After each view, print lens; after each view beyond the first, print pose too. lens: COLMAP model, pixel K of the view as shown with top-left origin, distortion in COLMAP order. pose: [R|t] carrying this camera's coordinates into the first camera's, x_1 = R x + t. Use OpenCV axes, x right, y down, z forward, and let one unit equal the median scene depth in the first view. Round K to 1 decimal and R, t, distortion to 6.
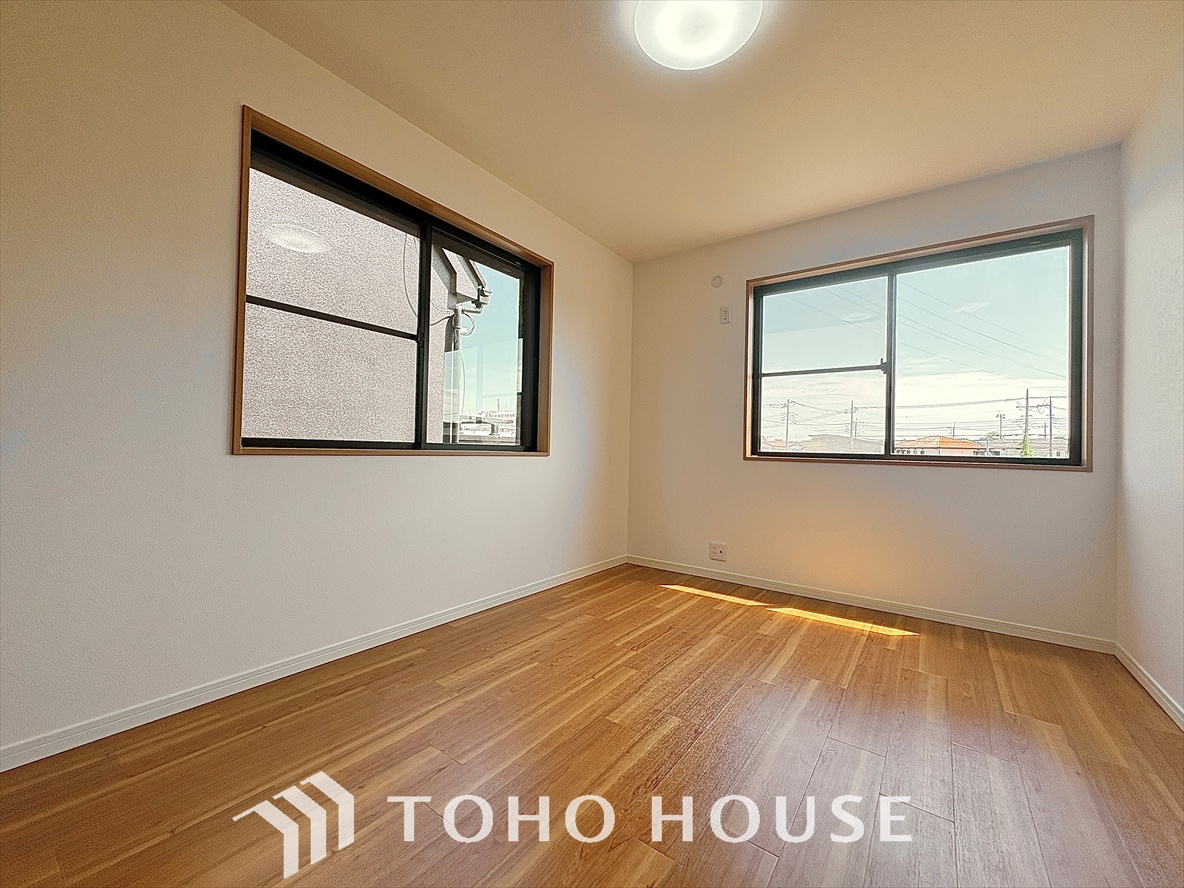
lens RADIAL K [[471.5, 0, 592.0], [0, 471.5, 444.0], [0, 0, 1]] dist [-0.002380, 0.000151]
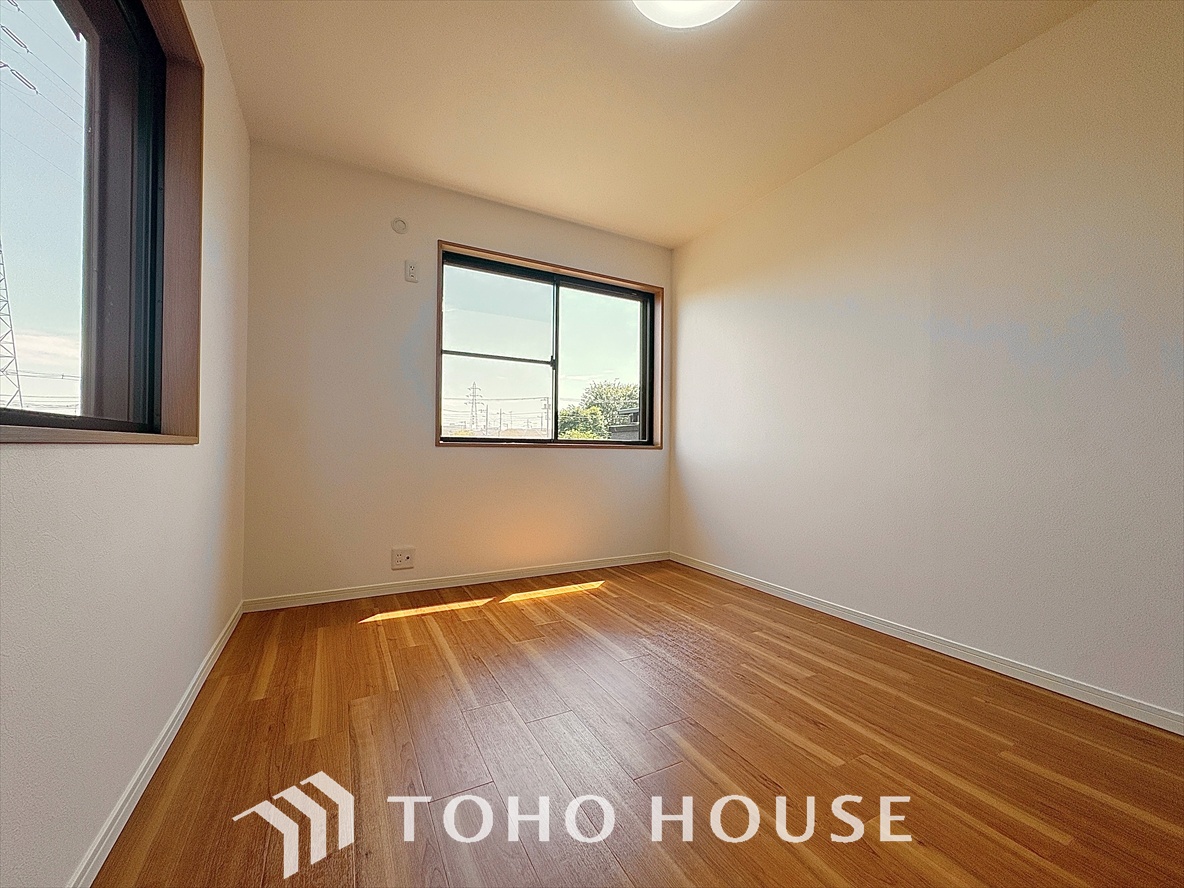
lens RADIAL K [[471.5, 0, 592.0], [0, 471.5, 444.0], [0, 0, 1]] dist [-0.002380, 0.000151]
pose [[0.427823, -0.010606, 0.903800, -0.416116], [-0.013647, 0.999741, 0.018191, 0.012181], [-0.903759, -0.020117, 0.427568, 0.448157]]
